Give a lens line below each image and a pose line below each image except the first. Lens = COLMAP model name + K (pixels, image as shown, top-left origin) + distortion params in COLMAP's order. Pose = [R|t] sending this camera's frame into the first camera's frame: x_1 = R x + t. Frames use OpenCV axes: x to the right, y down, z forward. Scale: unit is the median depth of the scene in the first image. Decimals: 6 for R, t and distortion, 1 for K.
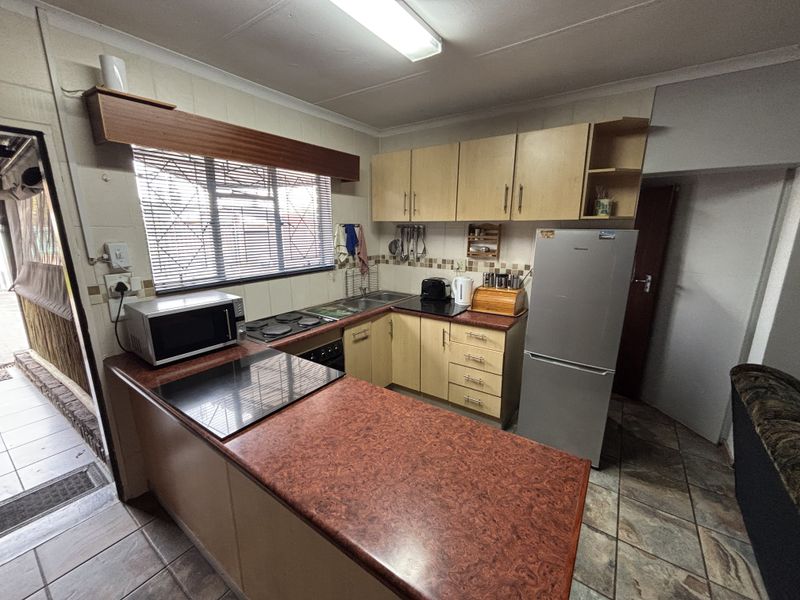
lens RADIAL K [[321.5, 0, 398.9], [0, 321.5, 298.3], [0, 0, 1]] dist [-0.003273, -0.000345]
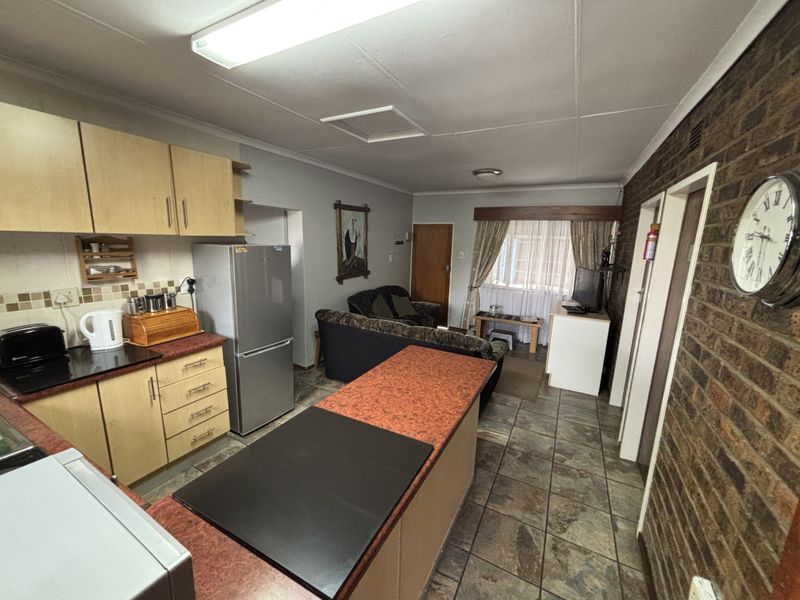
lens RADIAL K [[321.5, 0, 396.9], [0, 321.5, 301.1], [0, 0, 1]] dist [-0.003273, -0.000345]
pose [[-0.118968, -0.186374, 0.975249, -0.840021], [0.187904, 0.960249, 0.206430, -0.162848], [-0.974956, 0.207812, -0.079218, 0.613184]]
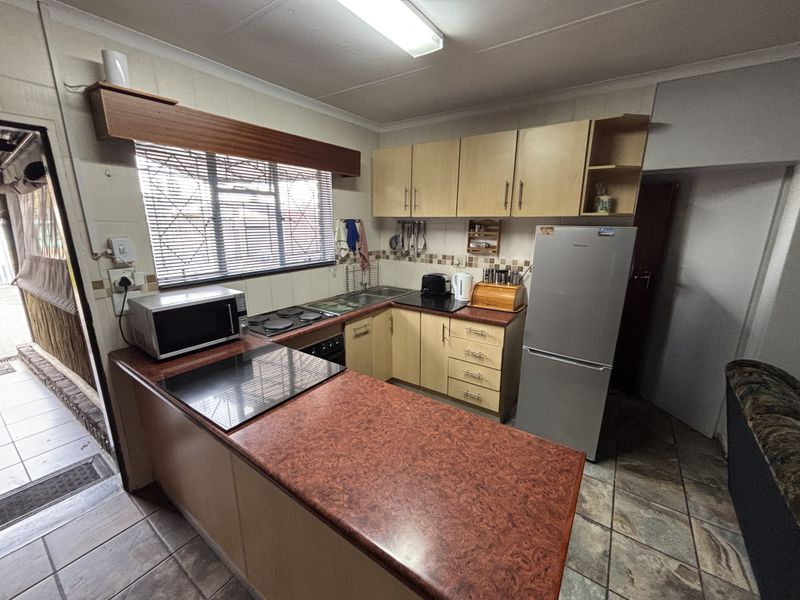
lens RADIAL K [[321.5, 0, 399.5], [0, 321.5, 298.3], [0, 0, 1]] dist [-0.003273, -0.000345]
pose [[0.999991, 0.003988, 0.001297, -0.001239], [-0.004007, 0.999875, 0.015295, -0.001735], [-0.001235, -0.015300, 0.999882, -0.010826]]
